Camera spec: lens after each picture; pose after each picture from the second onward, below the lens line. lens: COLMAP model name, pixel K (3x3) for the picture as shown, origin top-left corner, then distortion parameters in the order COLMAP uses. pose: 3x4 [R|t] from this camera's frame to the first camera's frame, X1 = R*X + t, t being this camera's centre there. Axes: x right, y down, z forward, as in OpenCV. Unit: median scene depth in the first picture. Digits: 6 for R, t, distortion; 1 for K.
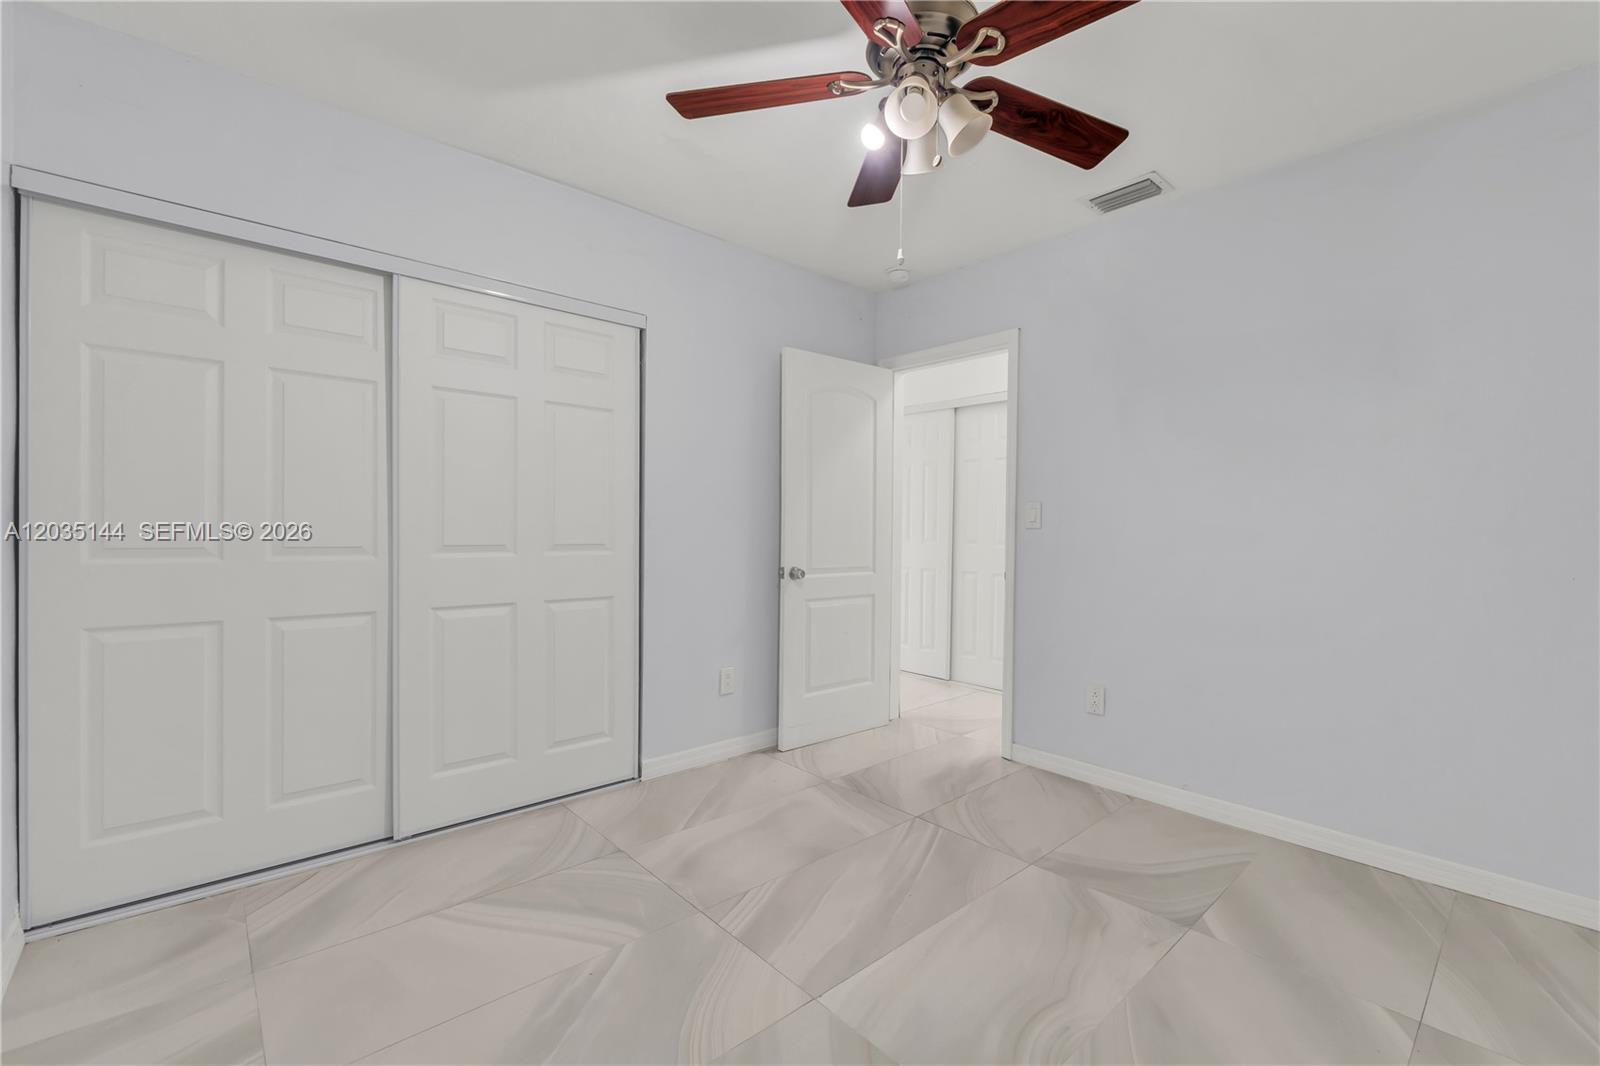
lens RADIAL K [[686.8, 0, 808.3], [0, 686.8, 521.8], [0, 0, 1]] dist [-0.004561, -0.000265]
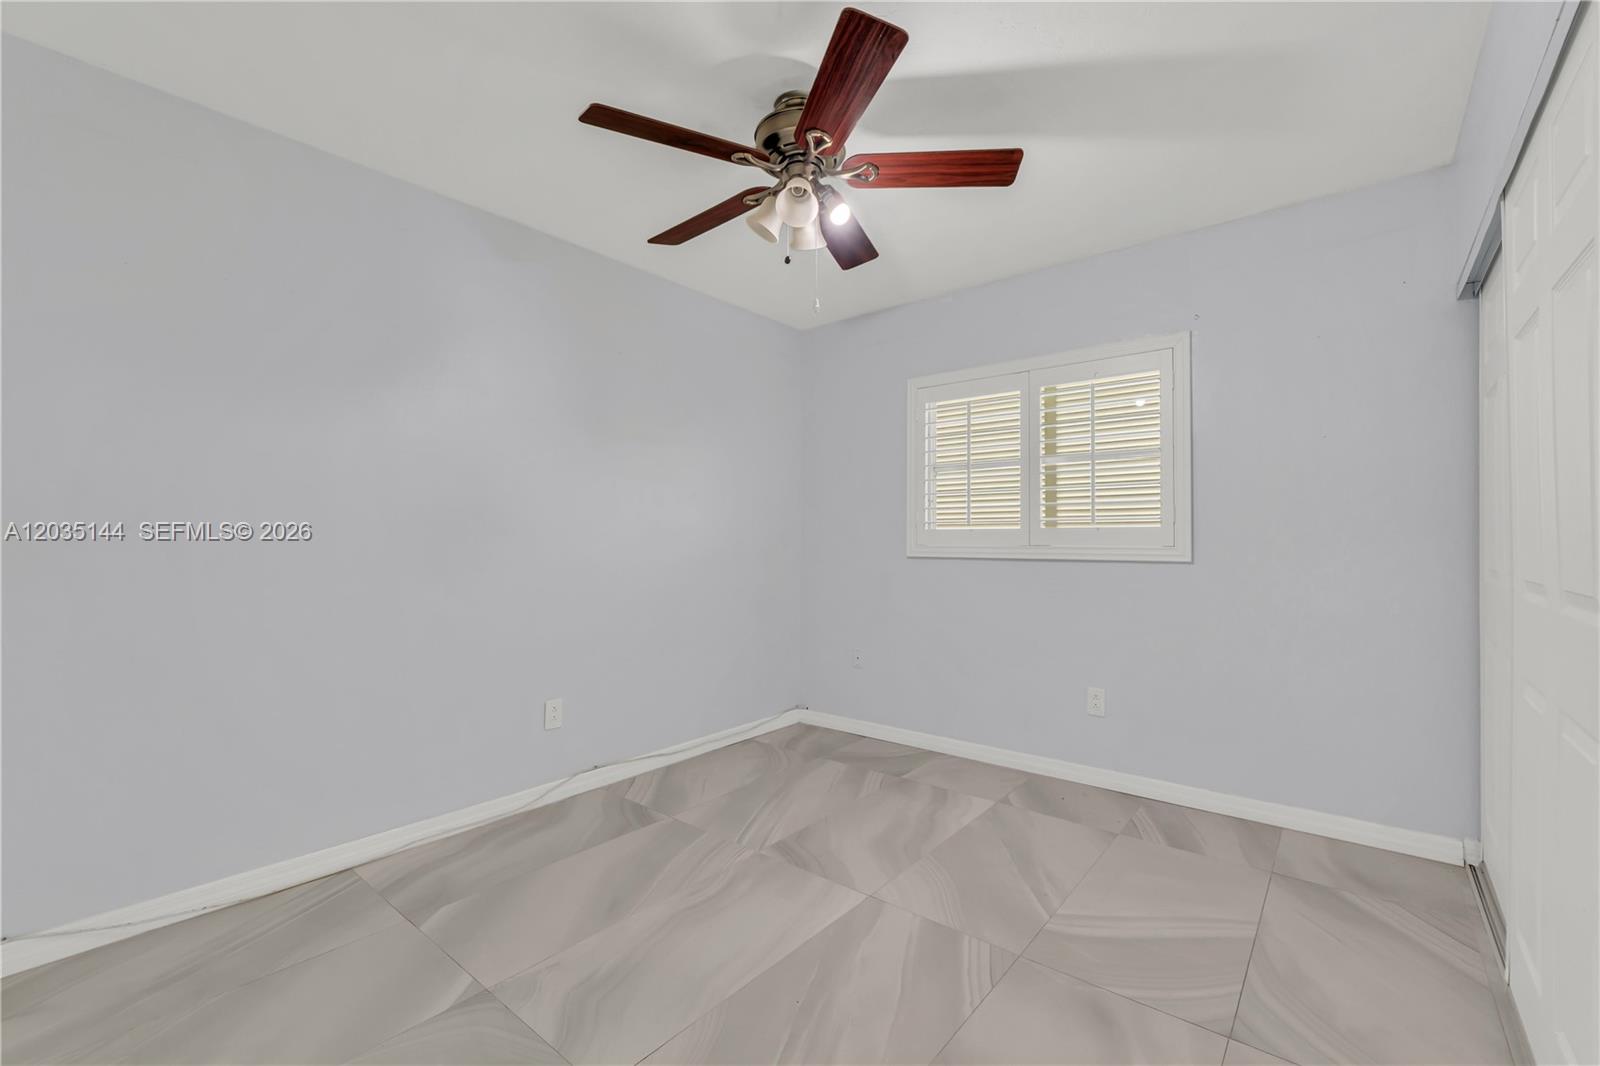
lens RADIAL K [[686.8, 0, 808.3], [0, 686.8, 521.8], [0, 0, 1]] dist [-0.004561, -0.000265]
pose [[-0.987927, -0.012456, -0.154416, 0.297707], [-0.007738, 0.999486, -0.031117, 0.008212], [0.154725, -0.029546, -0.987516, 2.018598]]
